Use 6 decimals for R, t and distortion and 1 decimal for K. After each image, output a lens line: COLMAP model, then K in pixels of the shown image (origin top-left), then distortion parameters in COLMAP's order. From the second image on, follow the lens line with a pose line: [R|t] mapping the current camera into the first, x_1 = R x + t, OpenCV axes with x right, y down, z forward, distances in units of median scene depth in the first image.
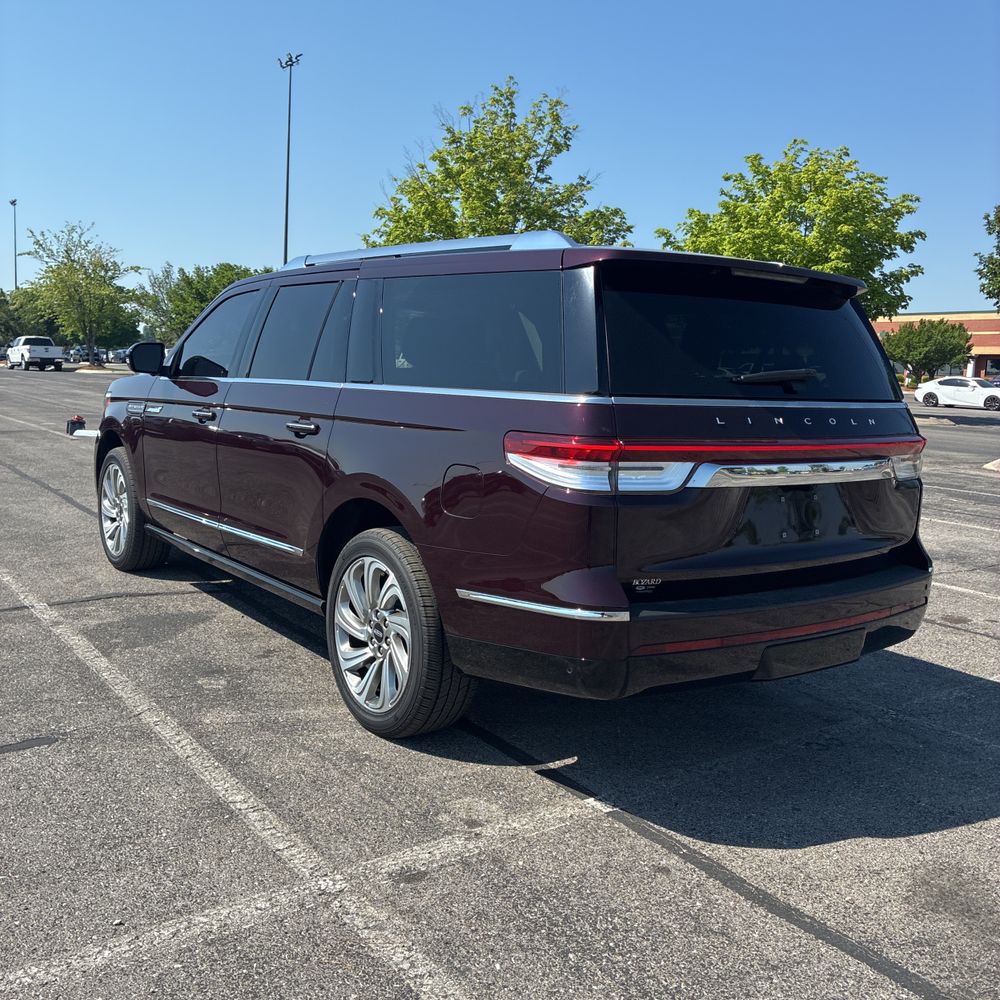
lens RADIAL K [[1033.0, 0, 478.7], [0, 1033.0, 445.8], [0, 0, 1]] dist [0.030403, 0.003936]
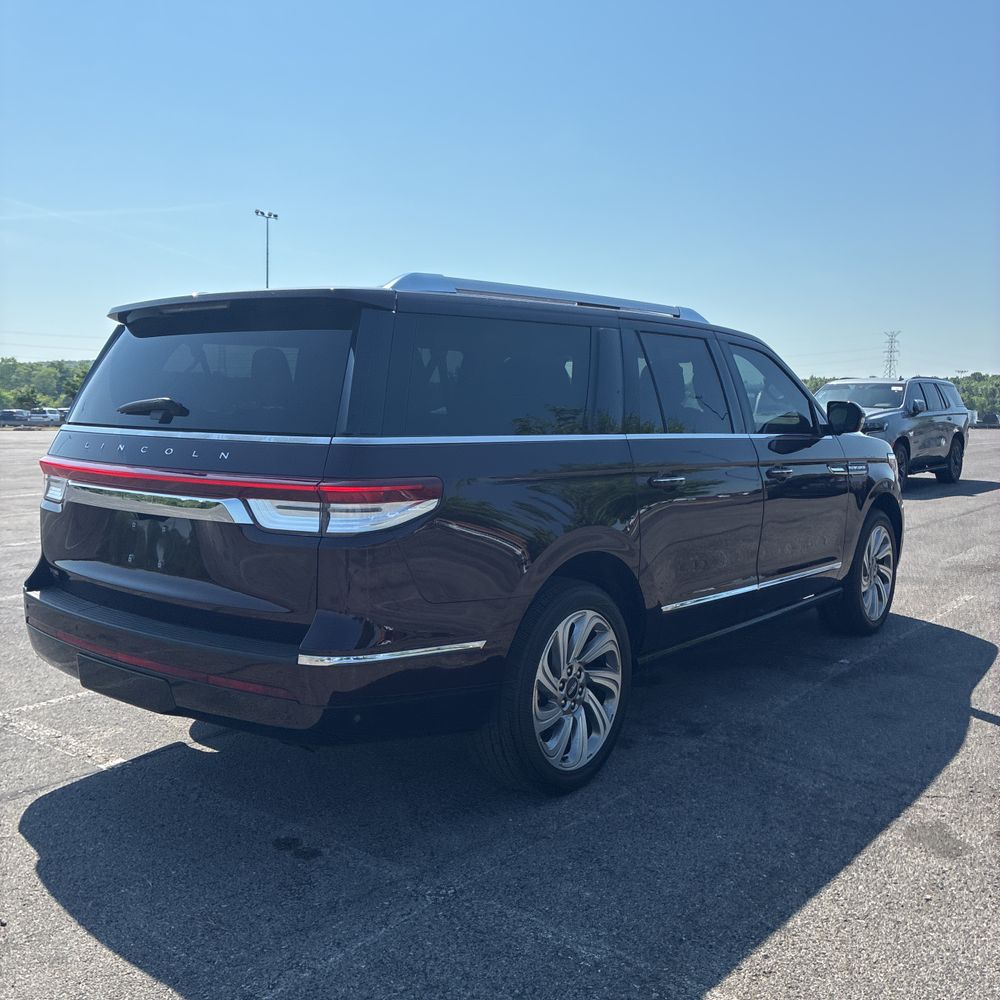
lens RADIAL K [[1033.0, 0, 478.7], [0, 1033.0, 445.8], [0, 0, 1]] dist [0.030403, 0.003936]
pose [[0.253834, 0.008375, -0.967212, 1.278455], [-0.077510, 0.996923, -0.011710, -0.038555], [0.964137, 0.077941, 0.253702, 0.986128]]
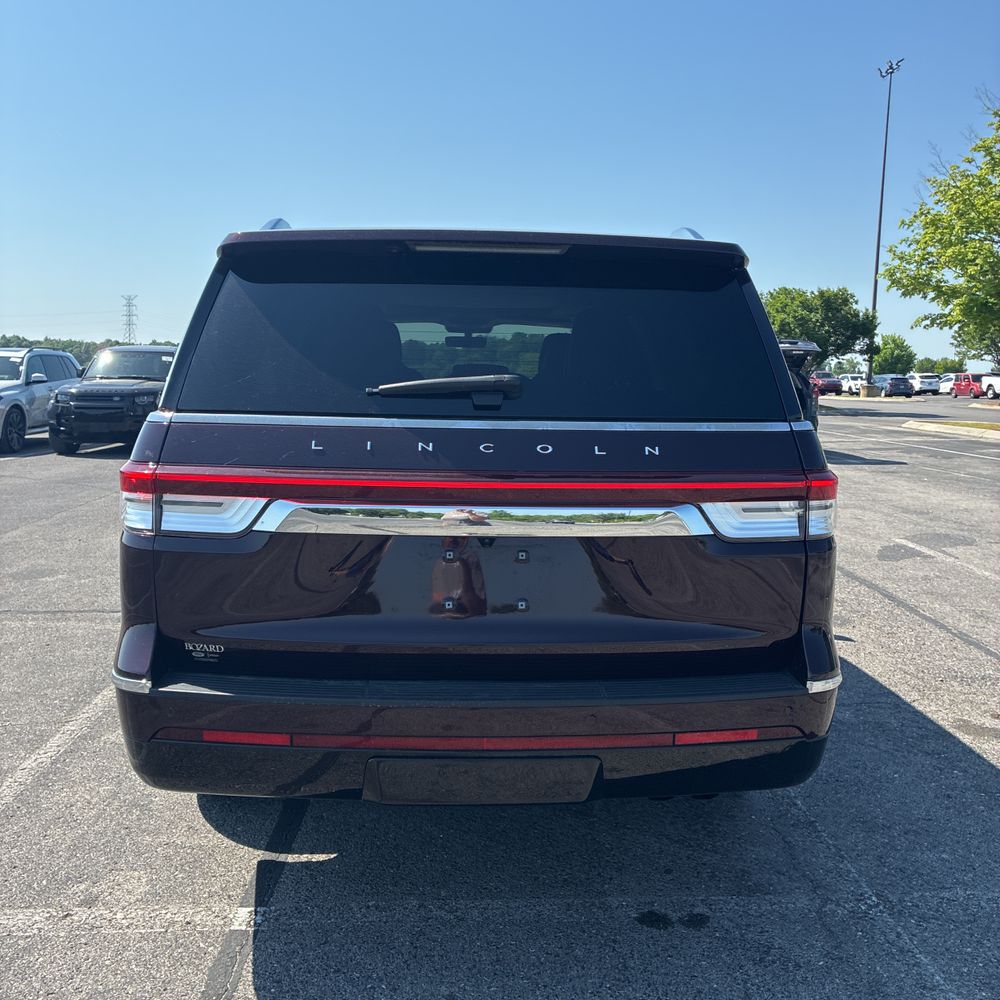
lens RADIAL K [[1033.0, 0, 478.7], [0, 1033.0, 445.8], [0, 0, 1]] dist [0.030403, 0.003936]
pose [[0.843566, 0.015259, -0.536808, 0.642214], [-0.029103, 0.999426, -0.017323, -0.011784], [0.536236, 0.030236, 0.843527, 0.369631]]
